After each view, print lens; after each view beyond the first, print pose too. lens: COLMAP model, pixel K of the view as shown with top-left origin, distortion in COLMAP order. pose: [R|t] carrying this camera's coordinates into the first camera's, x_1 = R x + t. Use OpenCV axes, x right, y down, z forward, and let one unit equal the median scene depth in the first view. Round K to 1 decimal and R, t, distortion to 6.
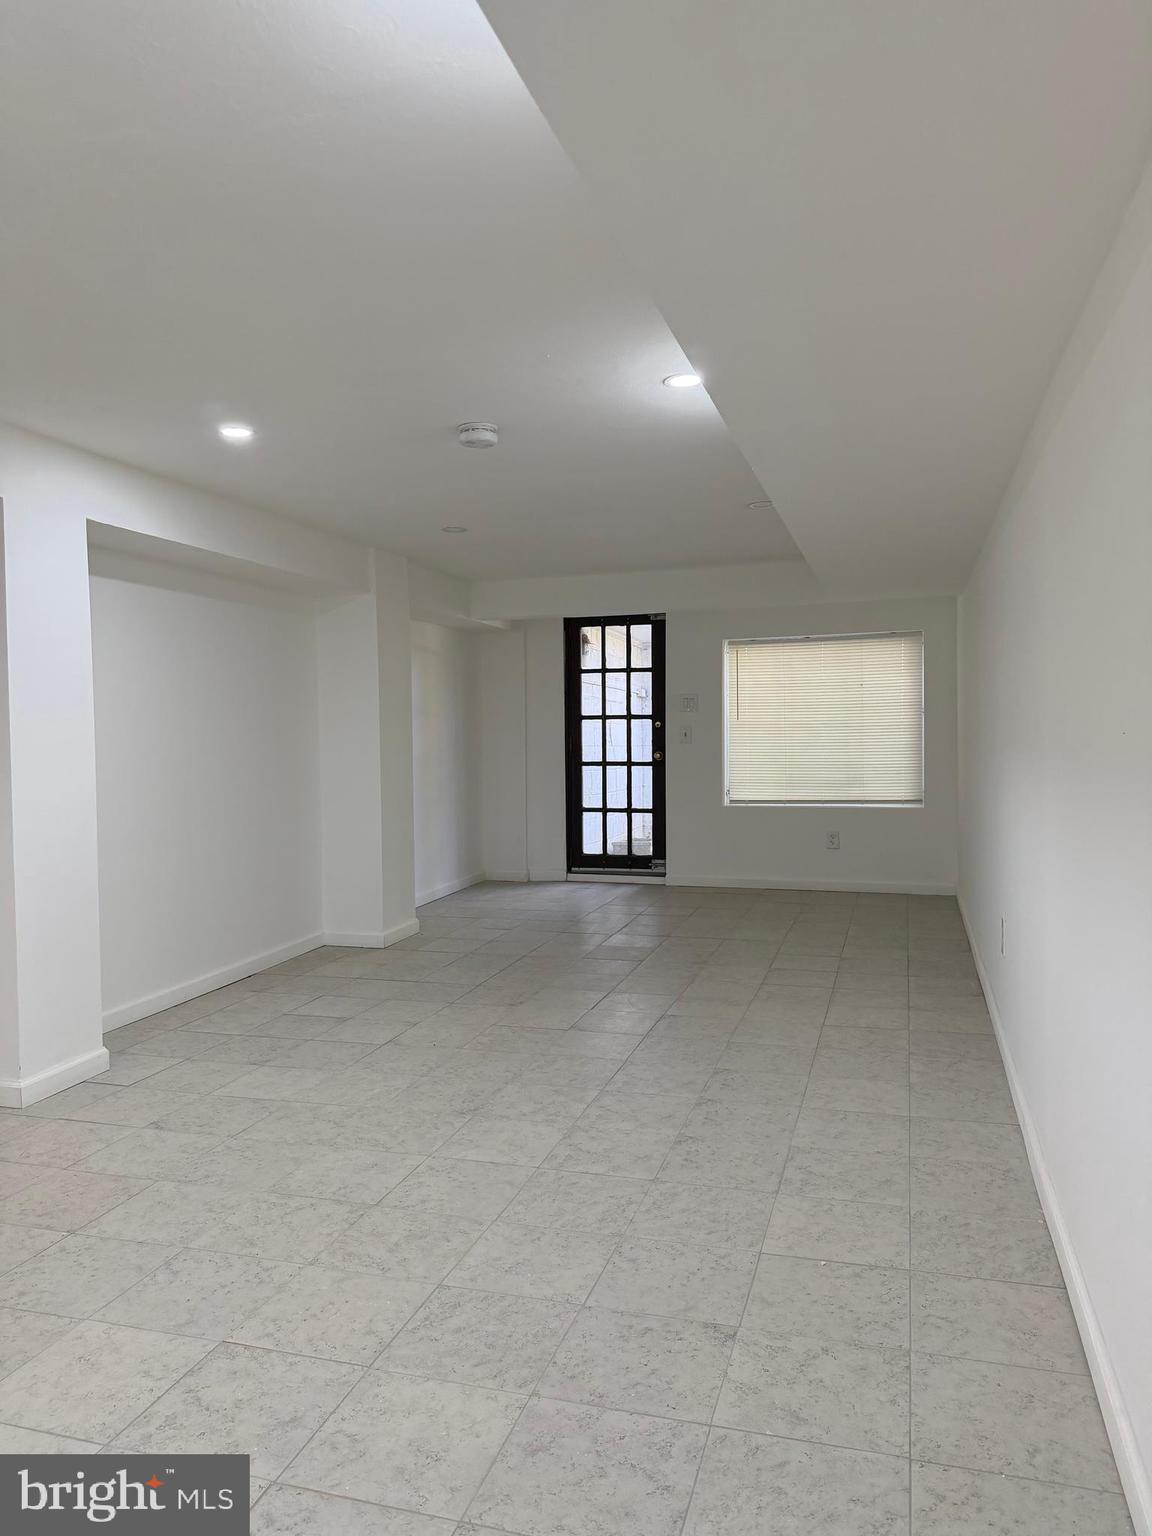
lens RADIAL K [[1072.9, 0, 576.0], [0, 1072.9, 768.0], [0, 0, 1]] dist [0.184663, -0.380545]
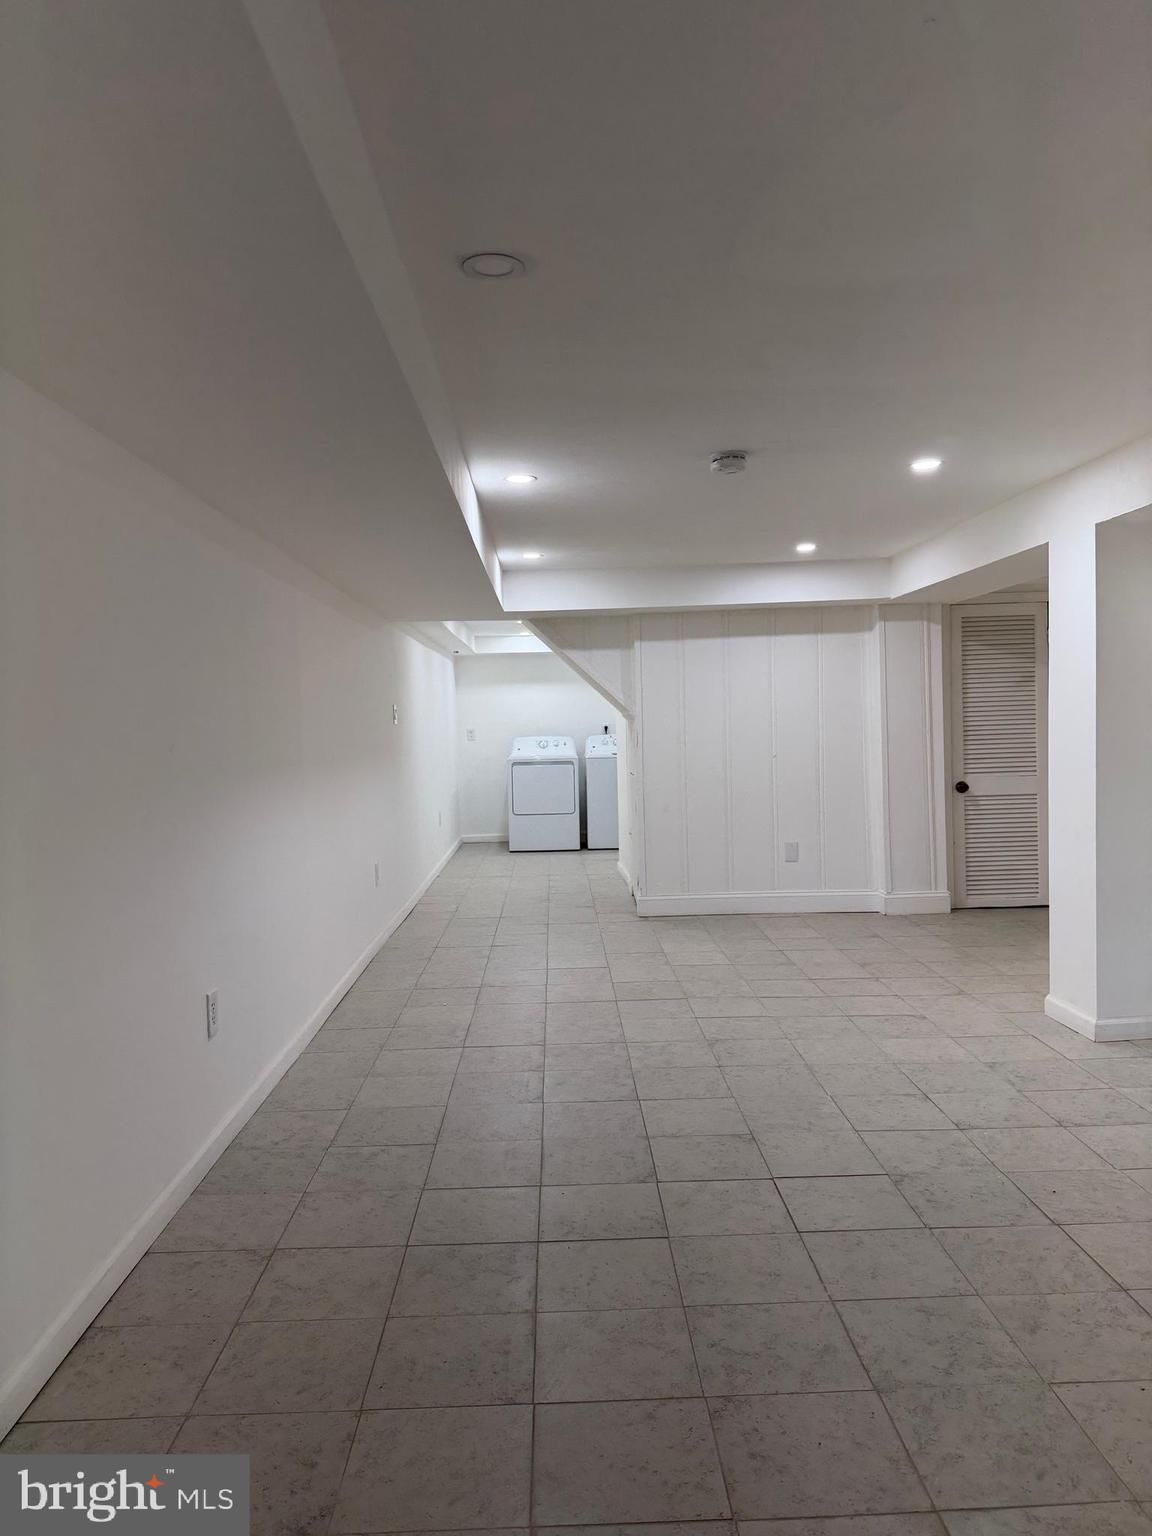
lens RADIAL K [[1072.9, 0, 576.0], [0, 1072.9, 768.0], [0, 0, 1]] dist [0.184663, -0.380545]
pose [[-0.949736, 0.059783, -0.307291, 0.374336], [0.036367, 0.996020, 0.081375, -0.095093], [0.310933, 0.066110, -0.948130, 1.885464]]
